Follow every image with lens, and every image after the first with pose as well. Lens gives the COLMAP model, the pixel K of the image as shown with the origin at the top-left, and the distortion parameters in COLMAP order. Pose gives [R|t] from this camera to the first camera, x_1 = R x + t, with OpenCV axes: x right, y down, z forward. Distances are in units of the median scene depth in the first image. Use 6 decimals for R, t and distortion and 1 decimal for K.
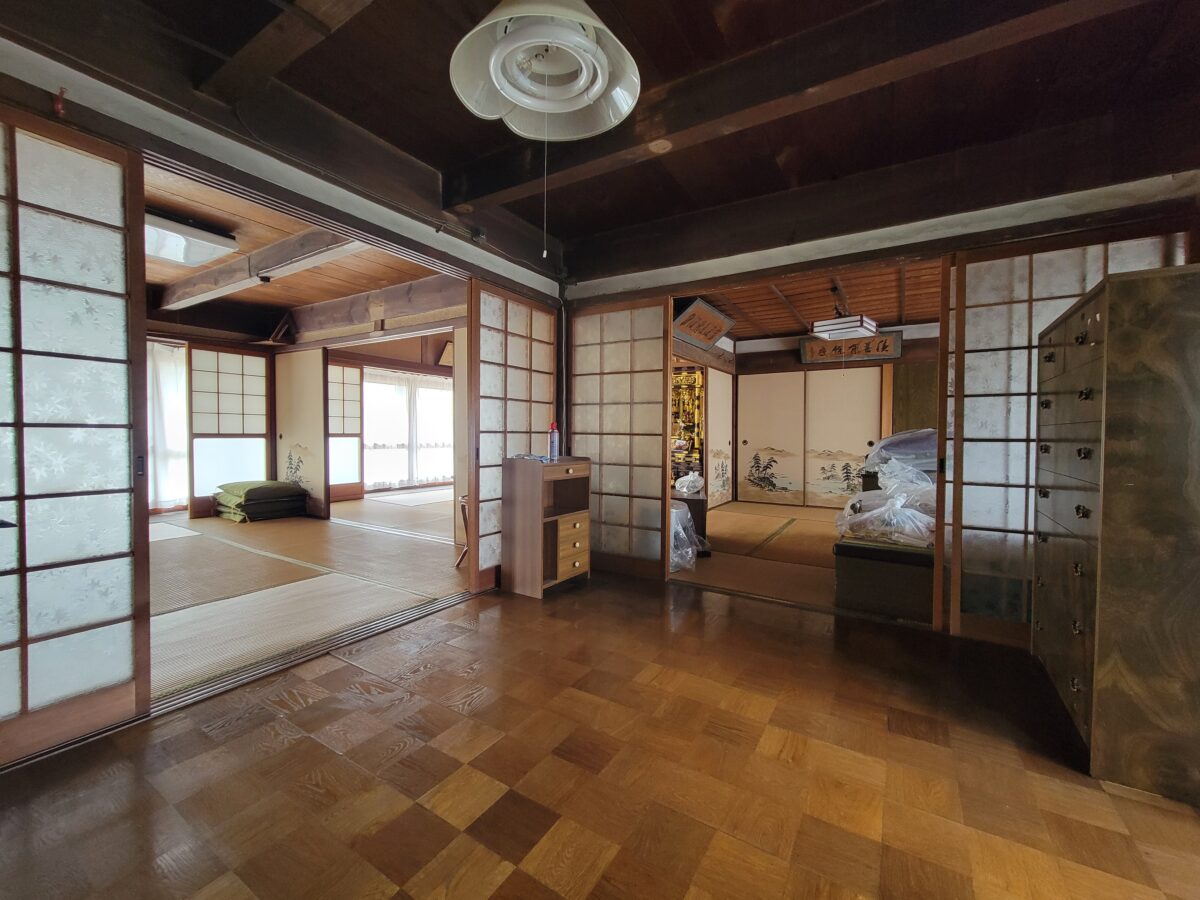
lens RADIAL K [[488.7, 0, 598.6], [0, 488.7, 447.3], [0, 0, 1]] dist [0.004849, -0.003352]
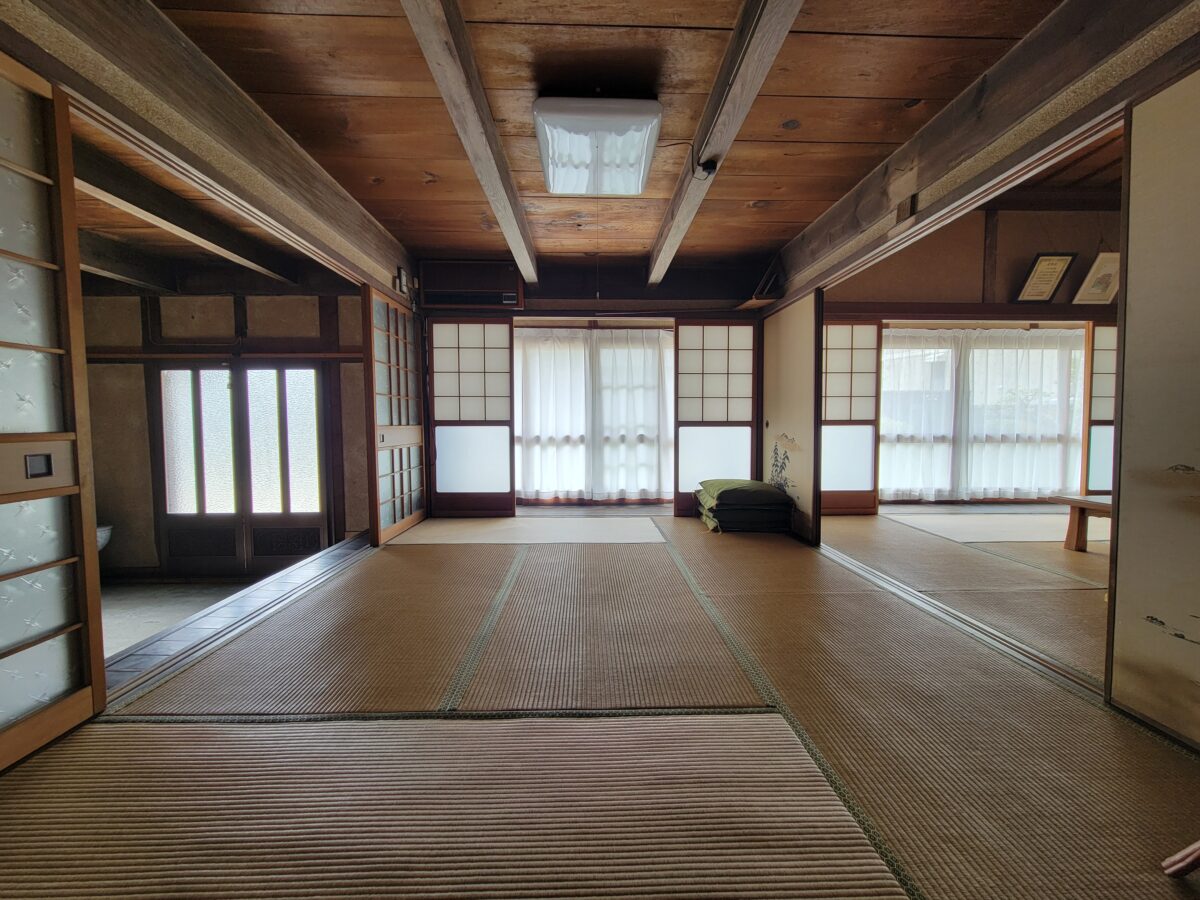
lens RADIAL K [[488.7, 0, 598.6], [0, 488.7, 447.3], [0, 0, 1]] dist [0.004849, -0.003352]
pose [[0.552545, 0.027927, -0.833015, -0.148921], [-0.015919, 0.999610, 0.022953, 0.001189], [0.833331, 0.000578, 0.552774, 0.347366]]
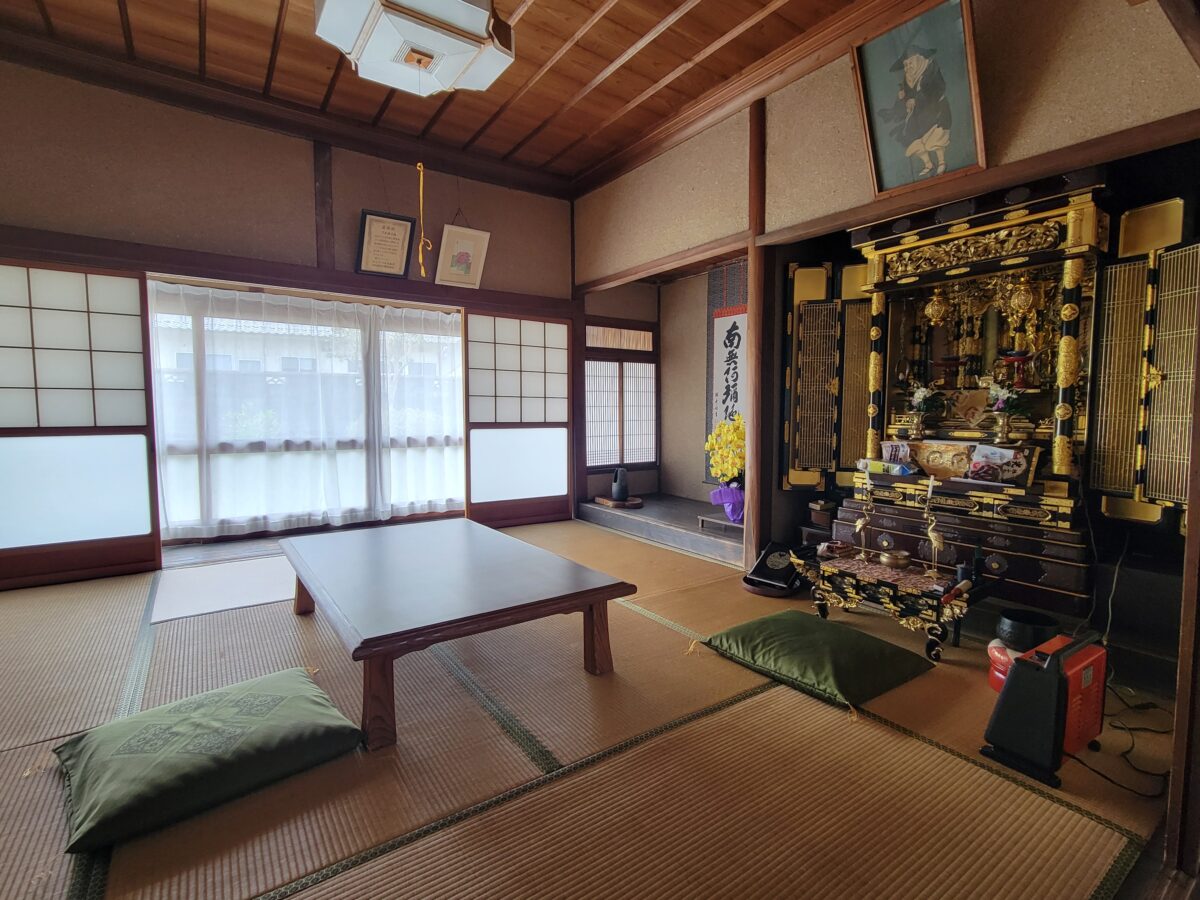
lens RADIAL K [[564.7, 0, 594.3], [0, 564.7, 444.7], [0, 0, 1]] dist [0.001264, -0.000176]
pose [[0.917219, 0.017924, -0.397981, 0.113662], [-0.004837, 0.999415, 0.033864, -0.035436], [0.398355, -0.029136, 0.916768, 0.811401]]
